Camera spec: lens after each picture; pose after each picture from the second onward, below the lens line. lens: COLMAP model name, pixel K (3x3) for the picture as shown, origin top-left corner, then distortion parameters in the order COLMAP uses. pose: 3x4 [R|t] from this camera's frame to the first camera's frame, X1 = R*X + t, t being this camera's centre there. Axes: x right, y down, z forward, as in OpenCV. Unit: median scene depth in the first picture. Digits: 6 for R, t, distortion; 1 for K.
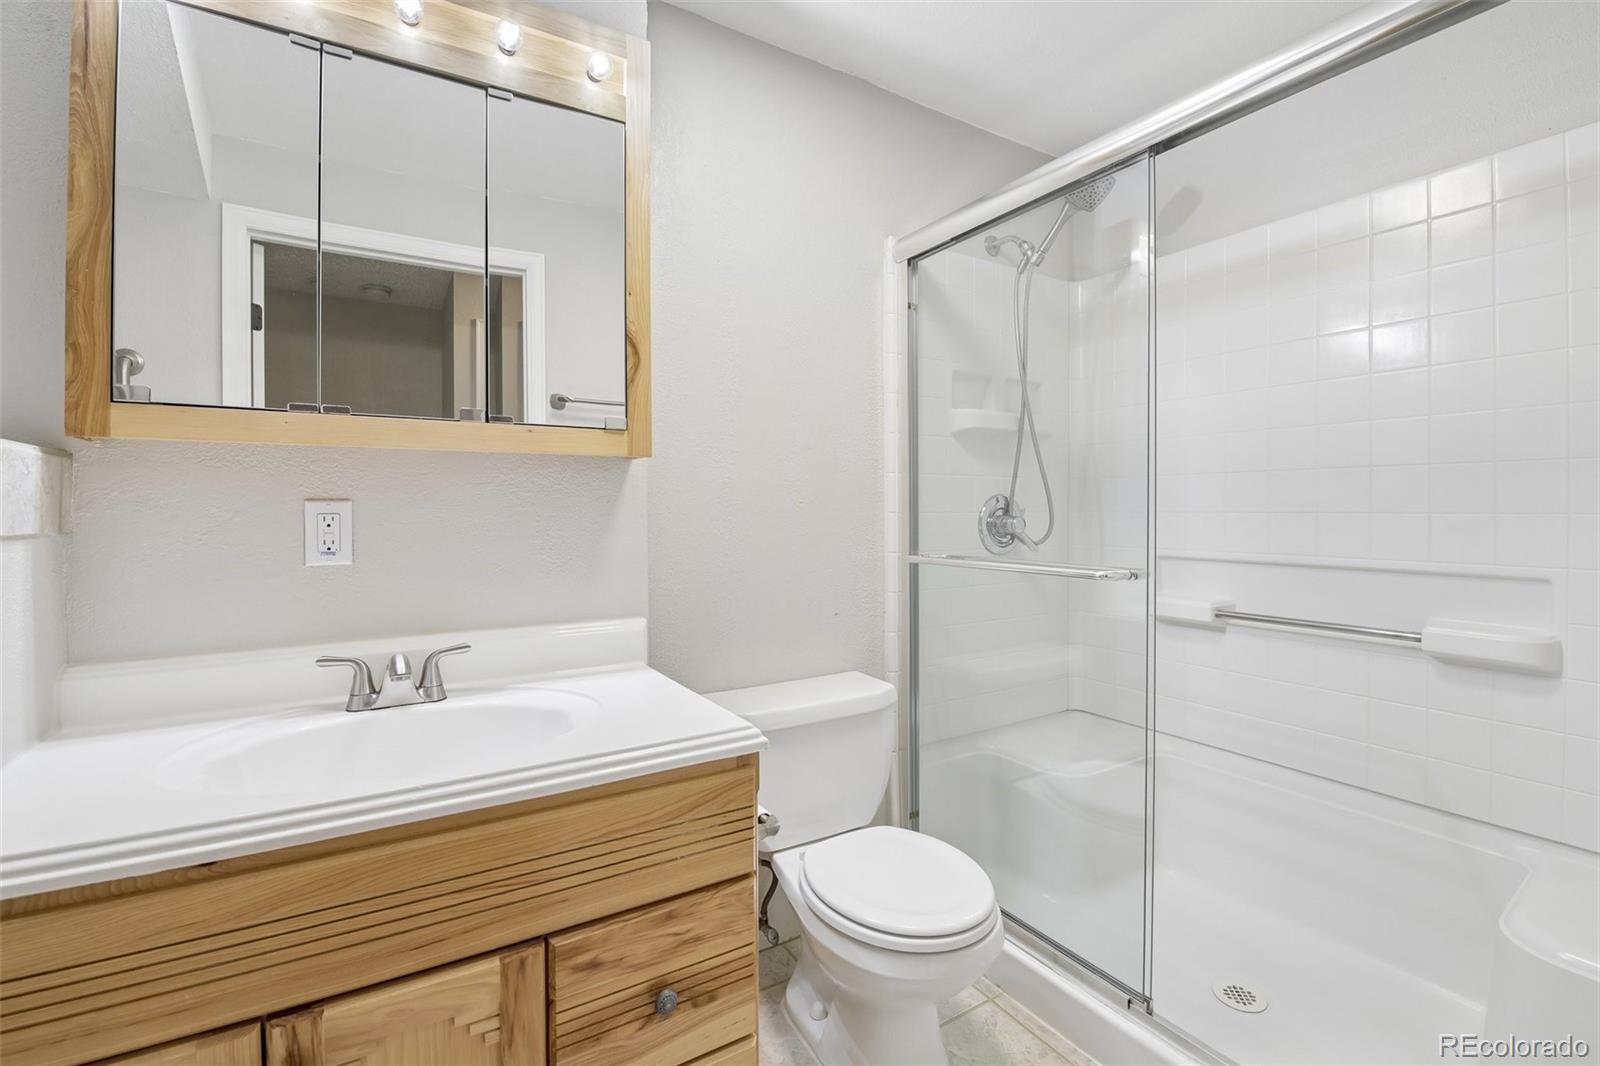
lens RADIAL K [[685.3, 0, 786.9], [0, 685.3, 513.4], [0, 0, 1]] dist [-0.000191, -0.009099]
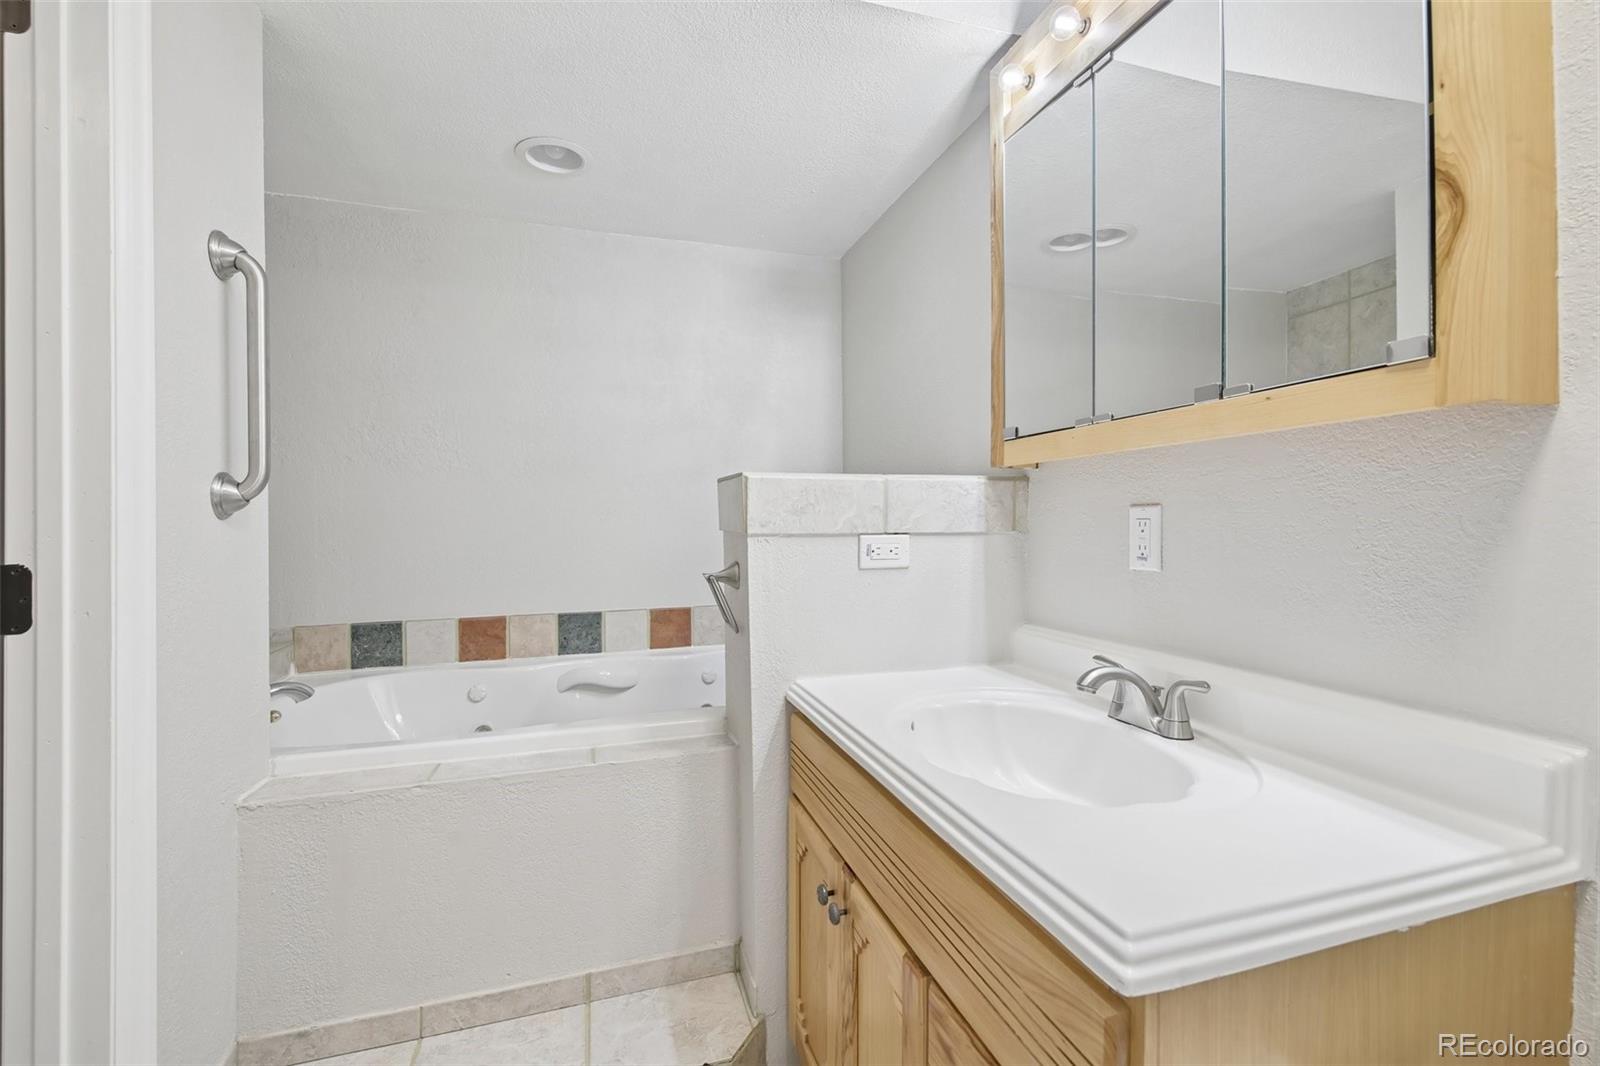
lens RADIAL K [[685.3, 0, 797.5], [0, 685.3, 541.0], [0, 0, 1]] dist [-0.000191, -0.009099]
pose [[-0.215887, 0.031415, -0.975913, 0.381264], [0.004282, 0.999503, 0.031227, -0.000669], [0.976409, 0.002562, -0.215915, 0.654795]]
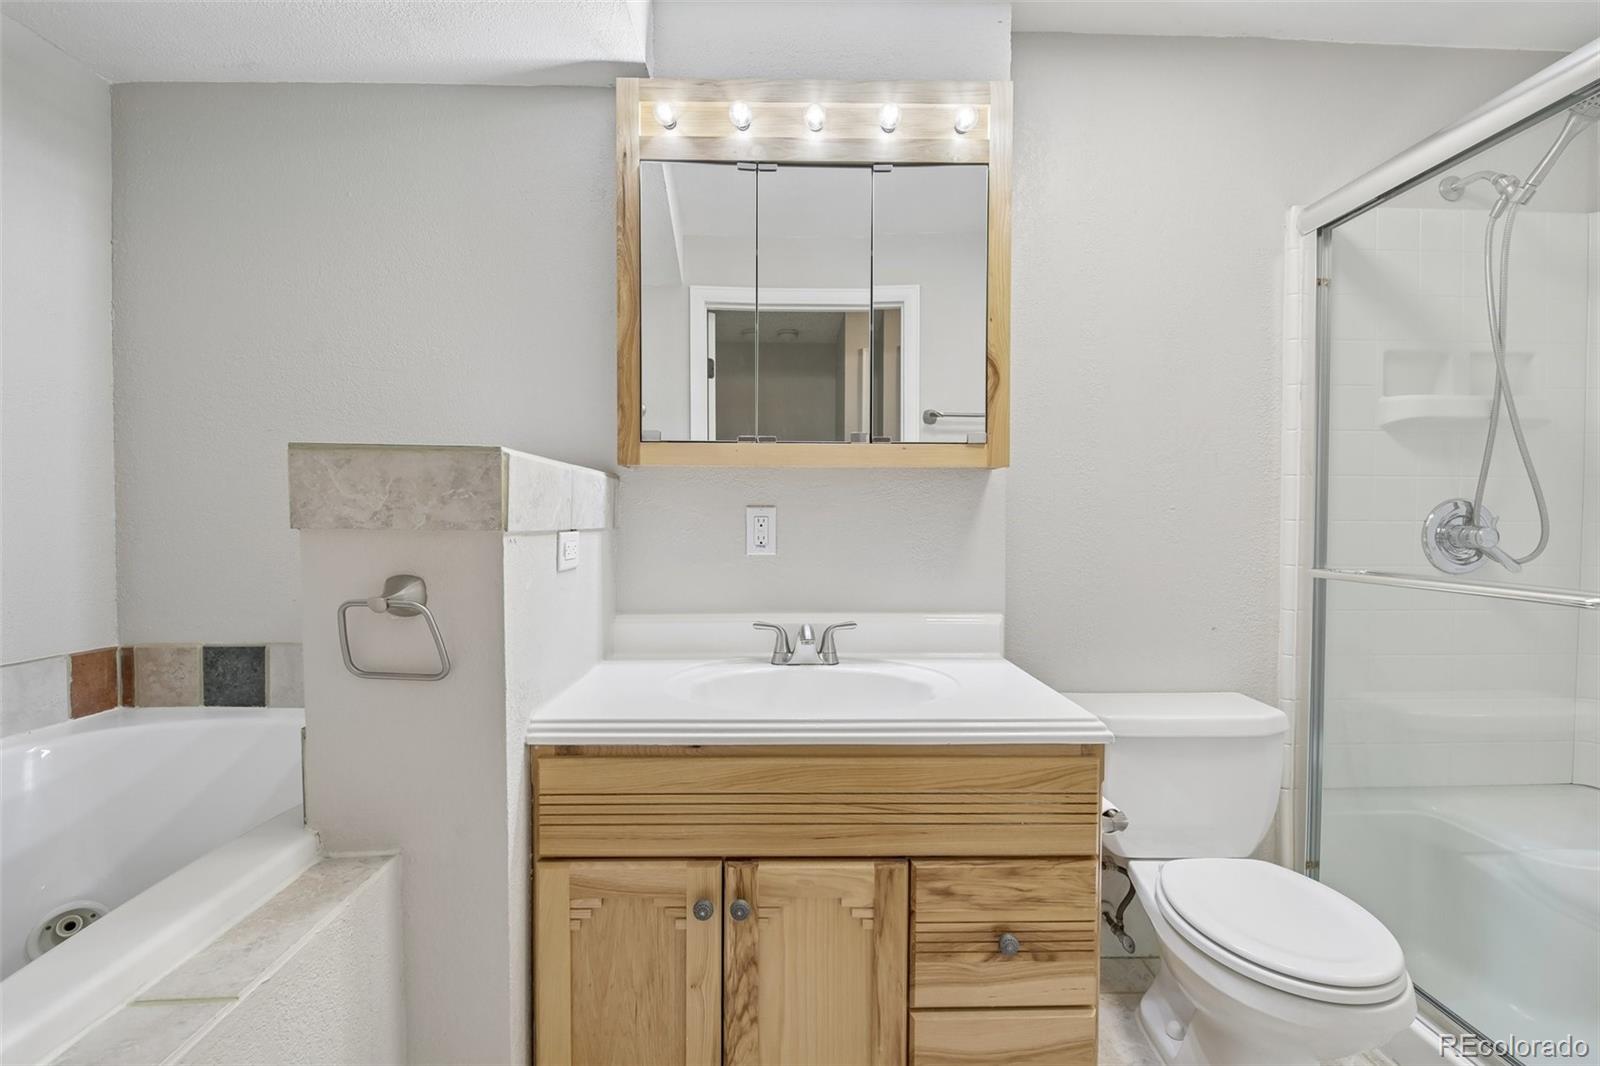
lens RADIAL K [[685.3, 0, 805.8], [0, 685.3, 535.6], [0, 0, 1]] dist [-0.000191, -0.009099]
pose [[0.874584, 0.019749, -0.484471, 0.053785], [-0.008256, 0.999632, 0.025845, 0.001706], [0.484803, -0.018604, 0.874425, -0.120965]]
